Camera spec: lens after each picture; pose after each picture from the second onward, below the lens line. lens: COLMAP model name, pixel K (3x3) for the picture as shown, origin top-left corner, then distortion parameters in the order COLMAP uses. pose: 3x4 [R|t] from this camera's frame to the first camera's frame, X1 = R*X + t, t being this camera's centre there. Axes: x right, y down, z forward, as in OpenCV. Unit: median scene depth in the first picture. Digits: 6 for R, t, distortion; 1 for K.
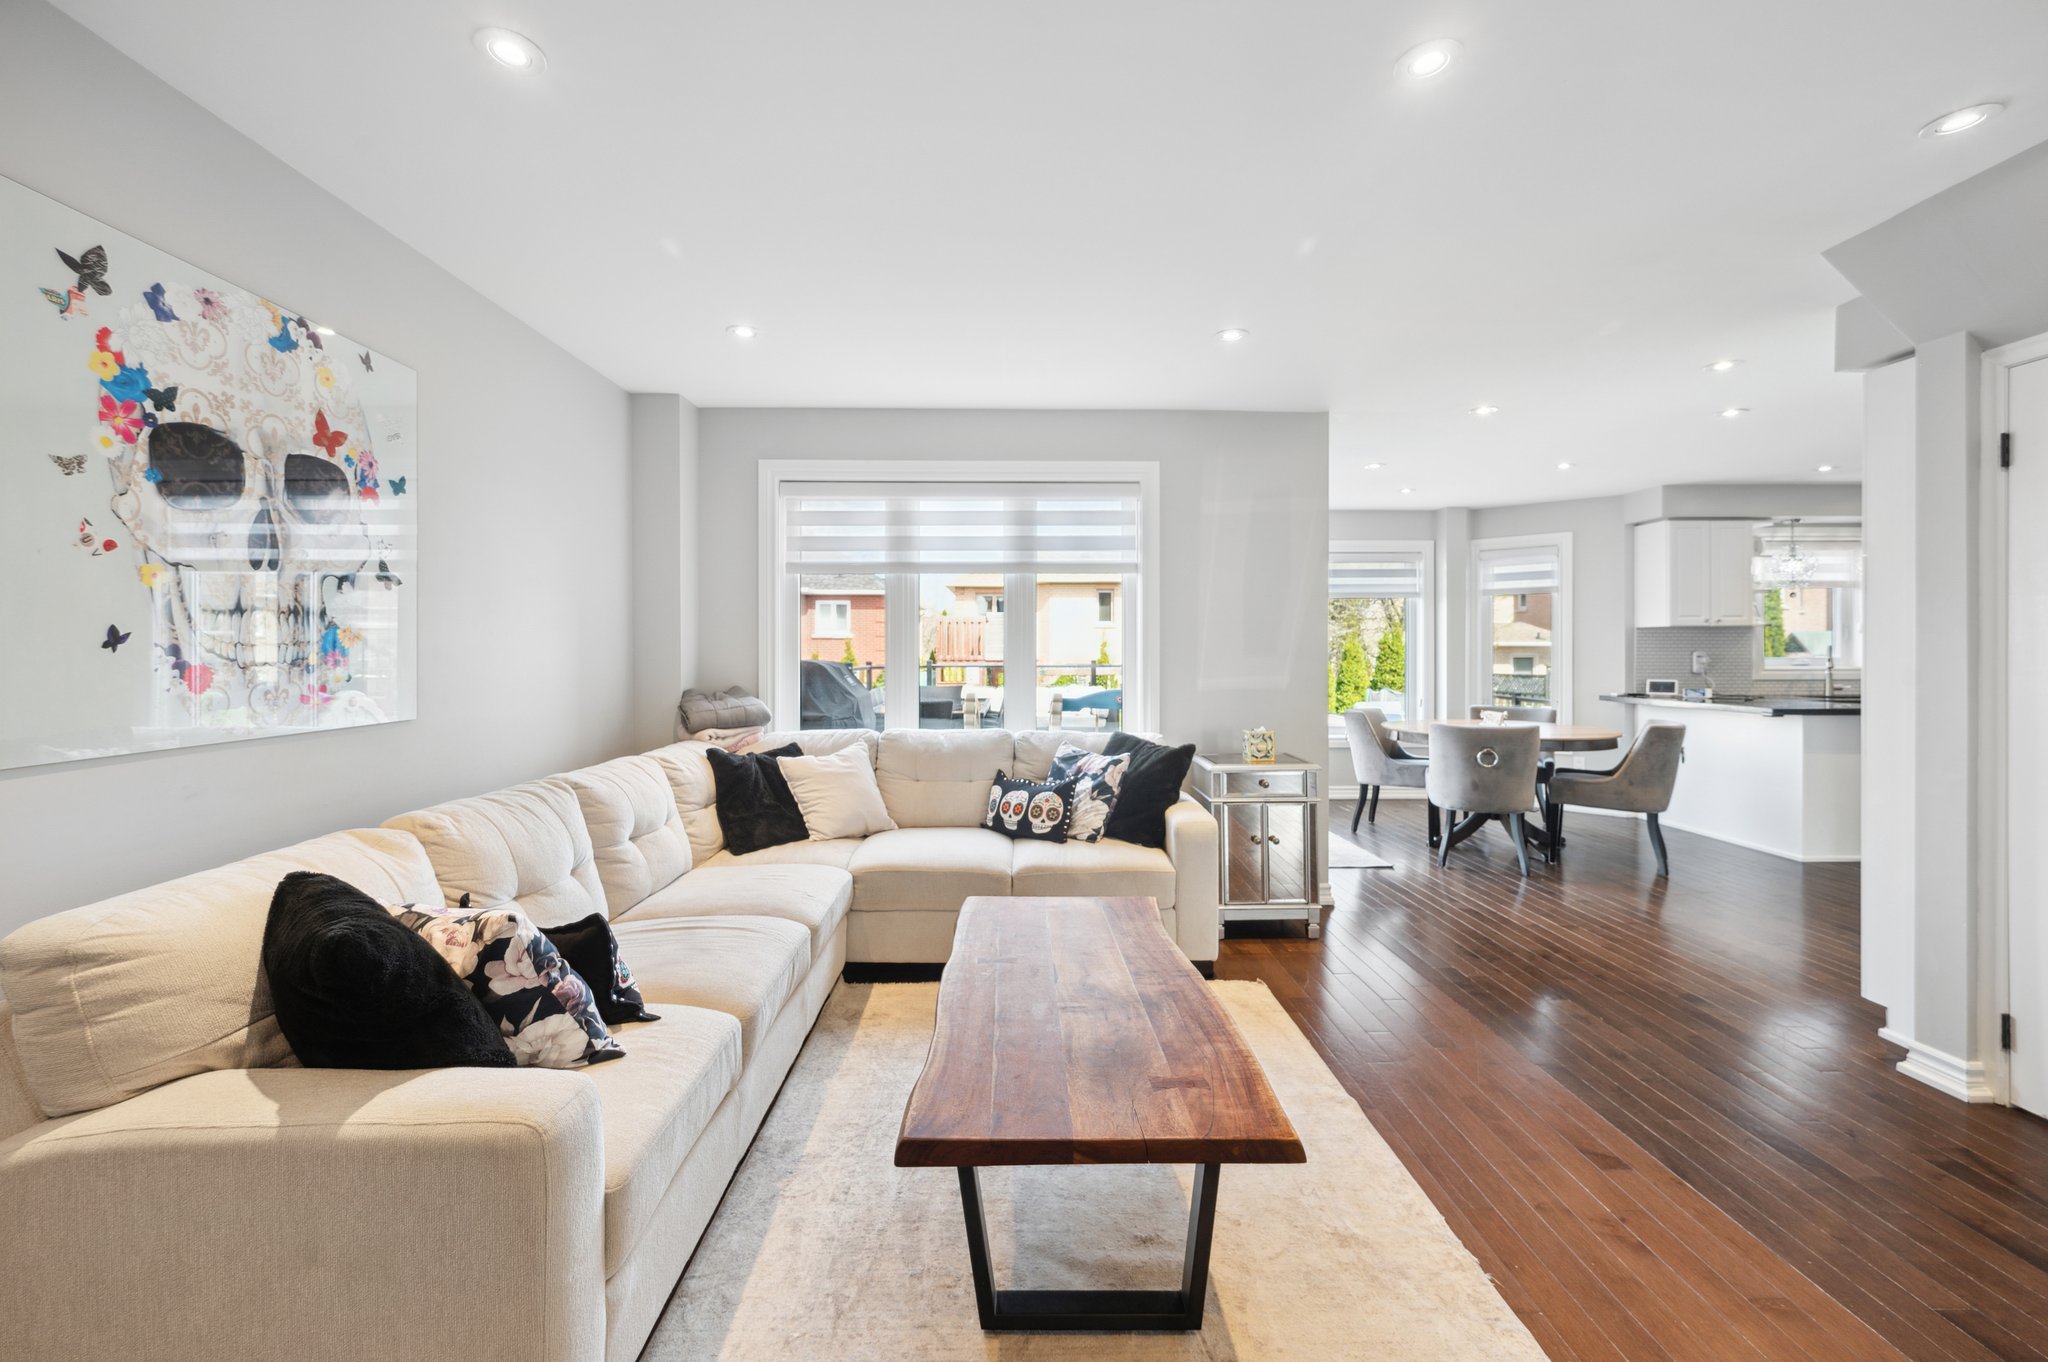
lens RADIAL K [[833.6, 0, 1017.1], [0, 833.6, 652.2], [0, 0, 1]] dist [0.000839, -0.000269]
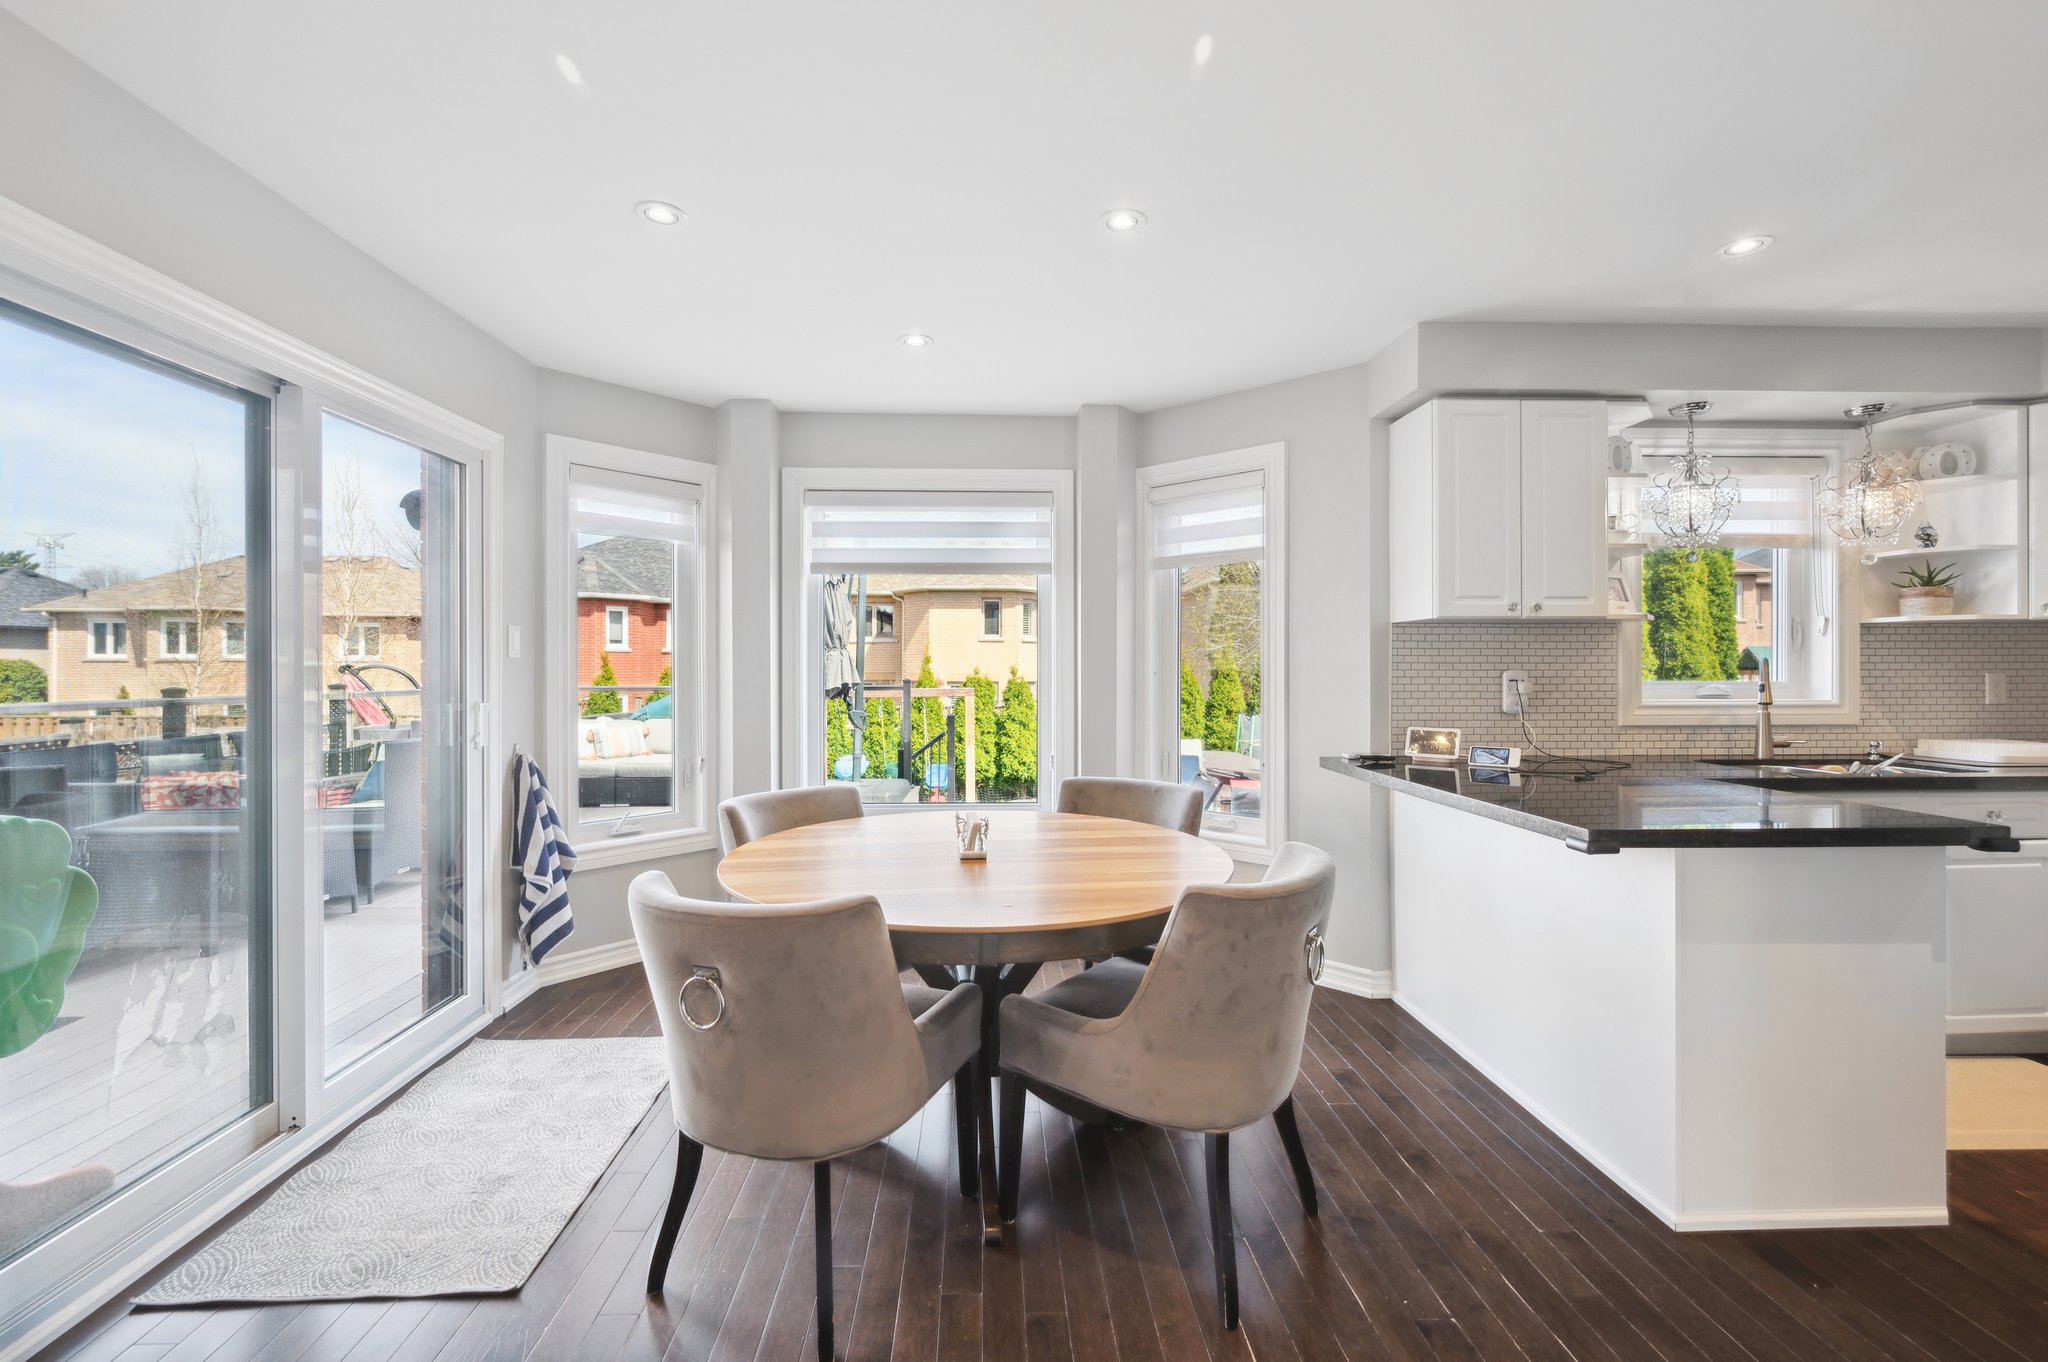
lens RADIAL K [[833.9, 0, 1014.4], [0, 833.9, 663.1], [0, 0, 1]] dist [0.000555, 0.000022]
pose [[0.999740, 0.000567, 0.022815, 0.911427], [-0.000410, 0.999976, -0.006859, -0.003092], [-0.022819, 0.006847, 0.999716, 0.906006]]
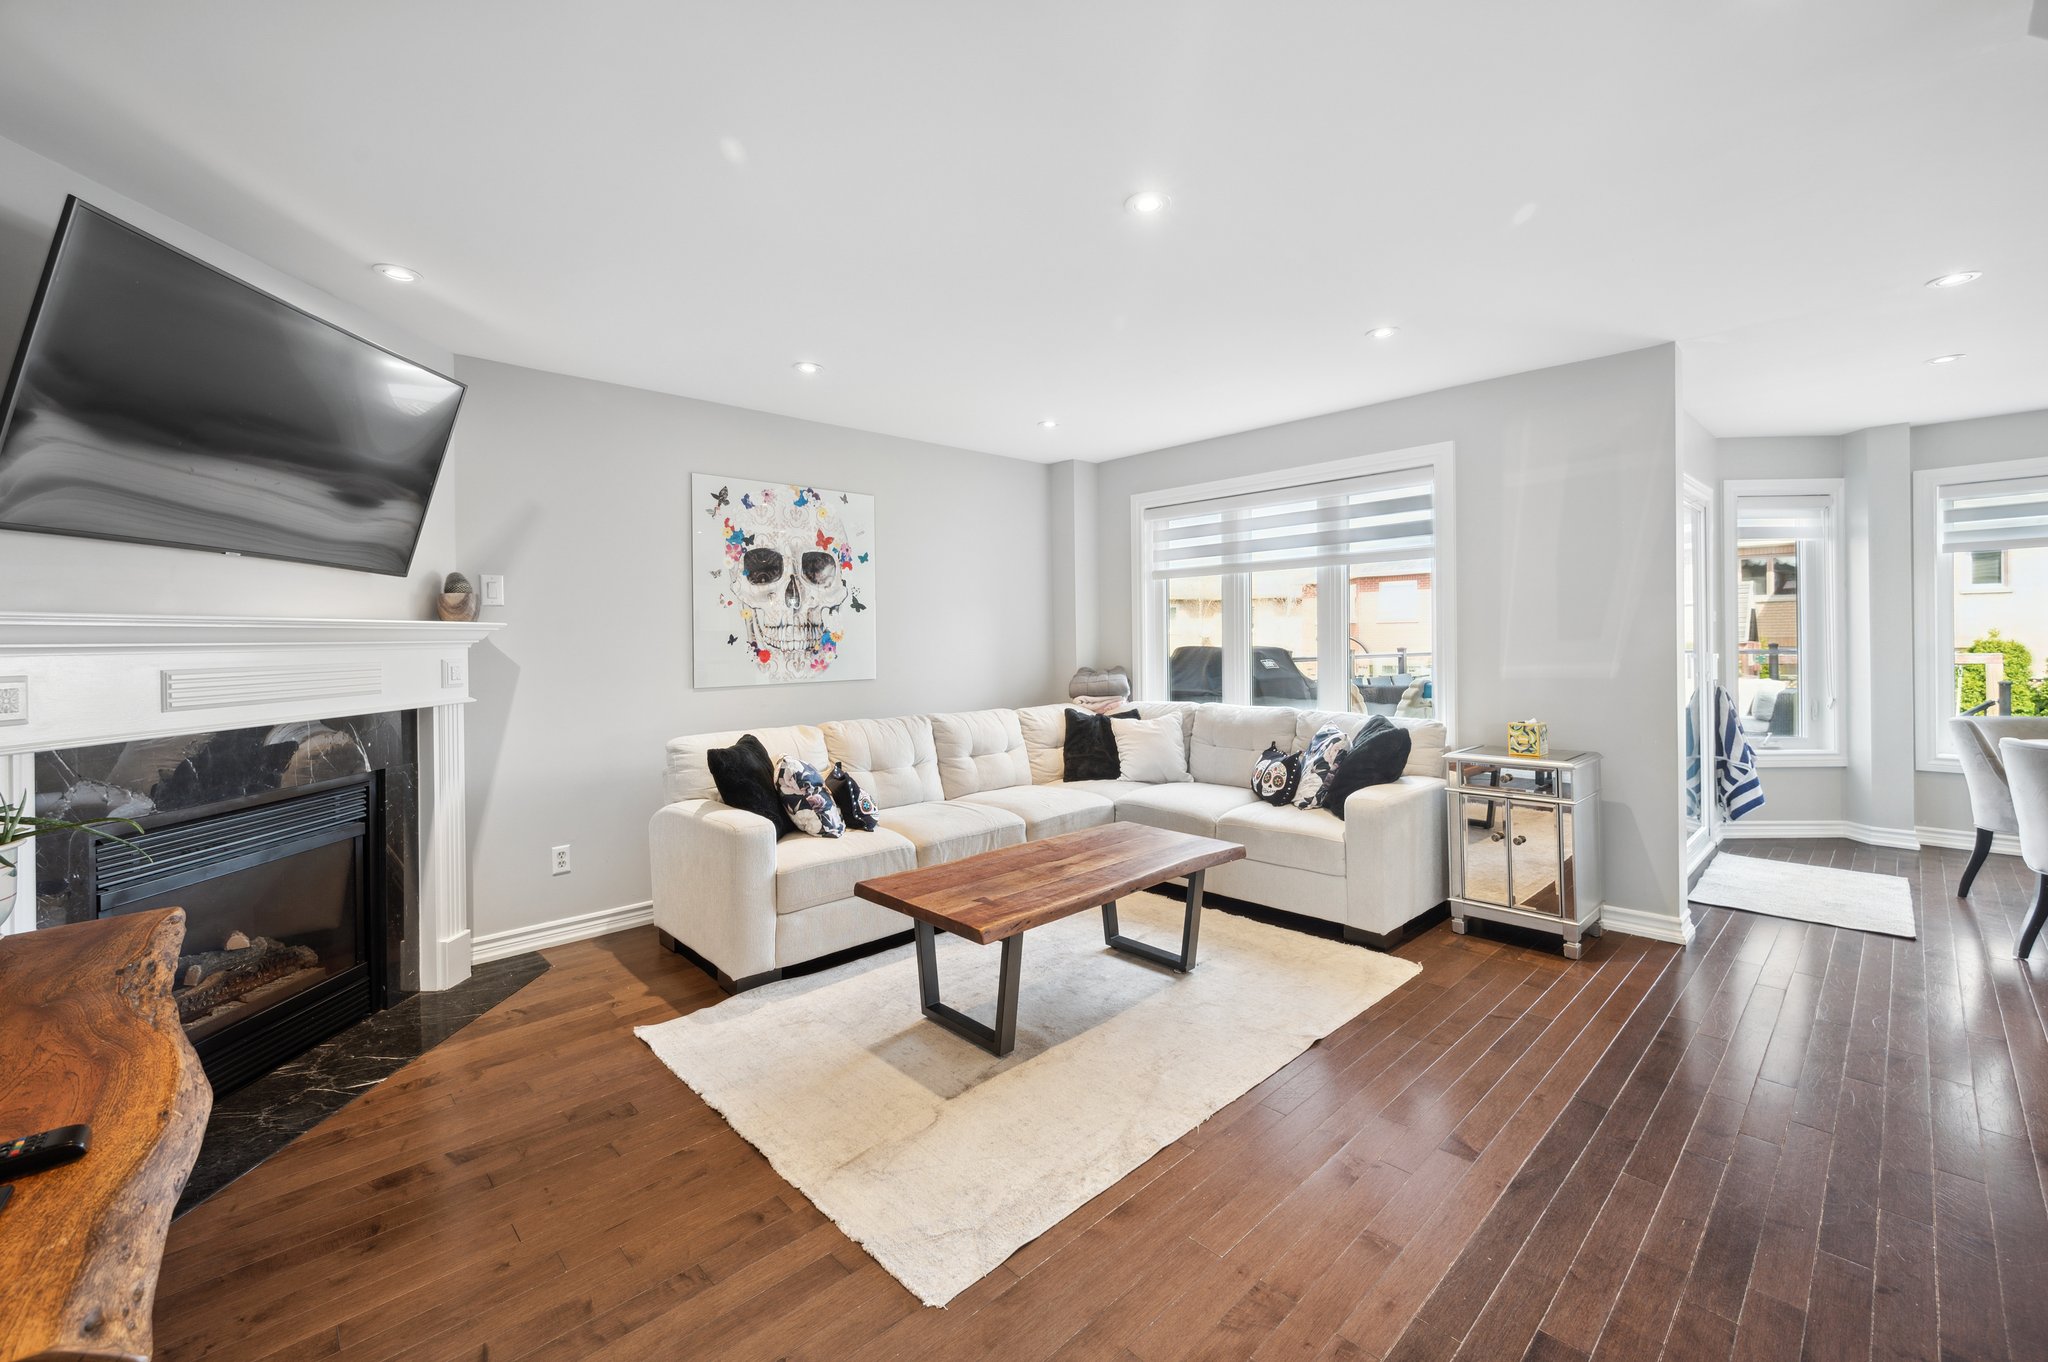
lens RADIAL K [[840.9, 0, 1024.4], [0, 840.9, 643.5], [0, 0, 1]] dist [-0.001880, 0.000130]
pose [[0.675803, -0.005255, -0.737063, 0.655217], [0.010647, 0.999940, 0.002632, -0.001151], [0.737005, -0.009626, 0.675818, -0.033023]]
